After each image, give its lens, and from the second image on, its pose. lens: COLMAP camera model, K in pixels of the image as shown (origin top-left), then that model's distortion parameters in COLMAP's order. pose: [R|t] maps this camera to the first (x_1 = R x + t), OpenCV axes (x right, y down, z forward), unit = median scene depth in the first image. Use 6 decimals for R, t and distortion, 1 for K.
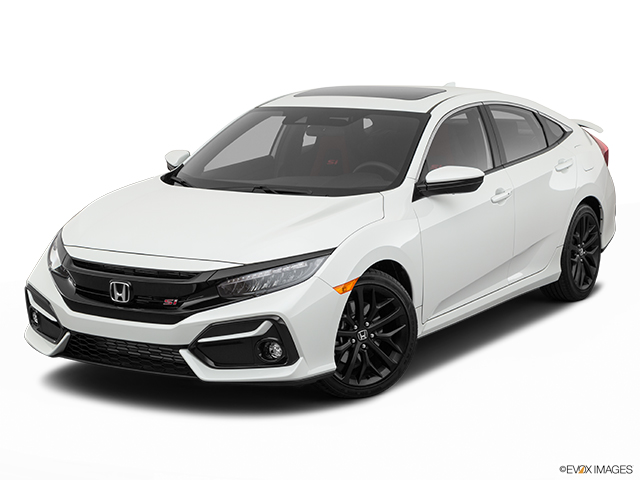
lens RADIAL K [[1434.8, 0, 320.0], [0, 1434.8, 240.0], [0, 0, 1]] dist [-0.027267, 0.077791]
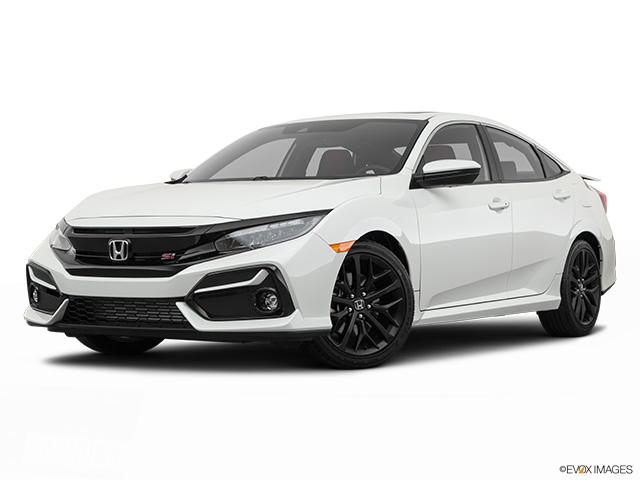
lens RADIAL K [[1434.8, 0, 320.0], [0, 1434.8, 240.0], [0, 0, 1]] dist [-0.027267, 0.077791]
pose [[0.999932, 0.004663, -0.010665, 0.012581], [-0.006317, 0.986978, -0.160734, 0.181728], [0.009776, 0.160790, 0.986940, 0.000826]]
